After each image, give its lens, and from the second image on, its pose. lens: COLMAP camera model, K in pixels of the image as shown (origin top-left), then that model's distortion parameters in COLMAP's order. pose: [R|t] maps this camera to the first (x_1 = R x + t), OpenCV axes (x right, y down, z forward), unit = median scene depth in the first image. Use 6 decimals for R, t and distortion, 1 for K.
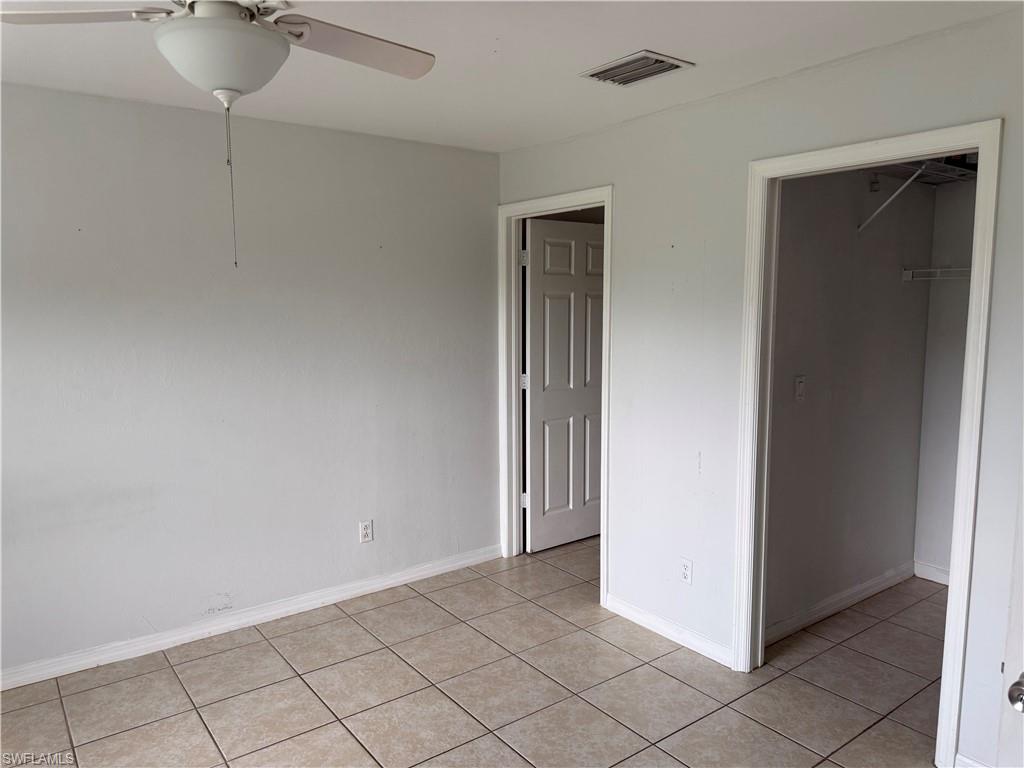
lens RADIAL K [[725.1, 0, 507.4], [0, 725.1, 383.5], [0, 0, 1]] dist [0.057272, -0.074899]
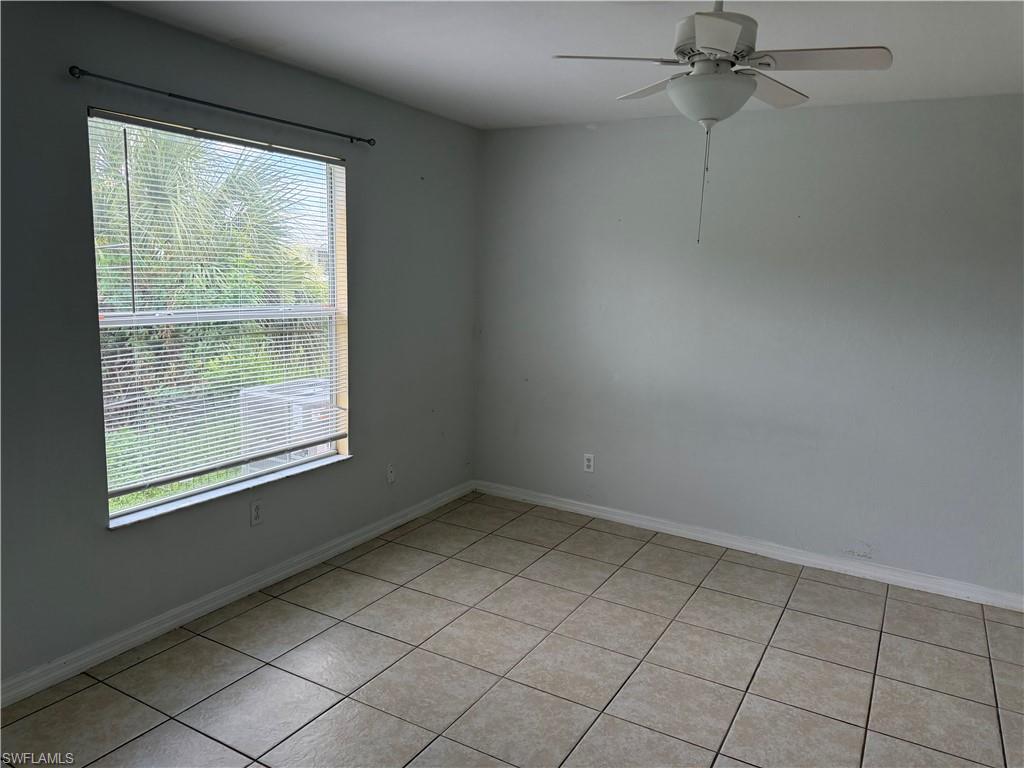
lens RADIAL K [[725.1, 0, 503.8], [0, 725.1, 388.1], [0, 0, 1]] dist [0.057272, -0.074899]
pose [[0.396126, 0.176371, -0.901098, 0.399033], [-0.142423, 0.981303, 0.129460, -0.006326], [0.907083, 0.077055, 0.413839, 0.040106]]
